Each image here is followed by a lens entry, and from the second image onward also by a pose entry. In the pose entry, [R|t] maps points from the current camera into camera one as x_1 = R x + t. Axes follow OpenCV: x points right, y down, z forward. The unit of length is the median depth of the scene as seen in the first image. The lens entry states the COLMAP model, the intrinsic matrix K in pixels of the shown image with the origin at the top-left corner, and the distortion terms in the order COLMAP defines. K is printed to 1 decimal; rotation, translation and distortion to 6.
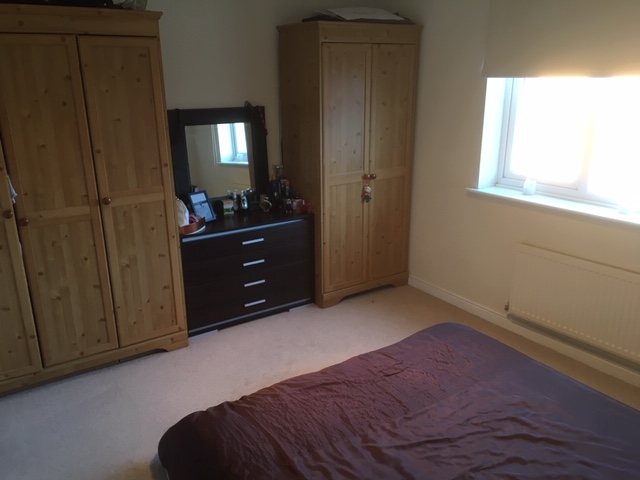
lens RADIAL K [[535.8, 0, 316.0], [0, 535.8, 244.2], [0, 0, 1]] dist [0.082113, -0.114673]
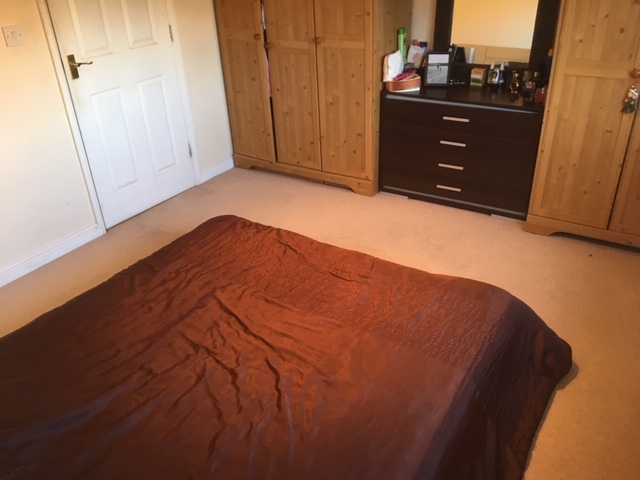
lens RADIAL K [[535.8, 0, 315.5], [0, 535.8, 241.2], [0, 0, 1]] dist [0.082113, -0.114673]
pose [[0.402048, 0.445305, -0.800038, 0.696306], [-0.239571, 0.894490, 0.377483, -0.124941], [0.883721, 0.039900, 0.466310, 0.448697]]
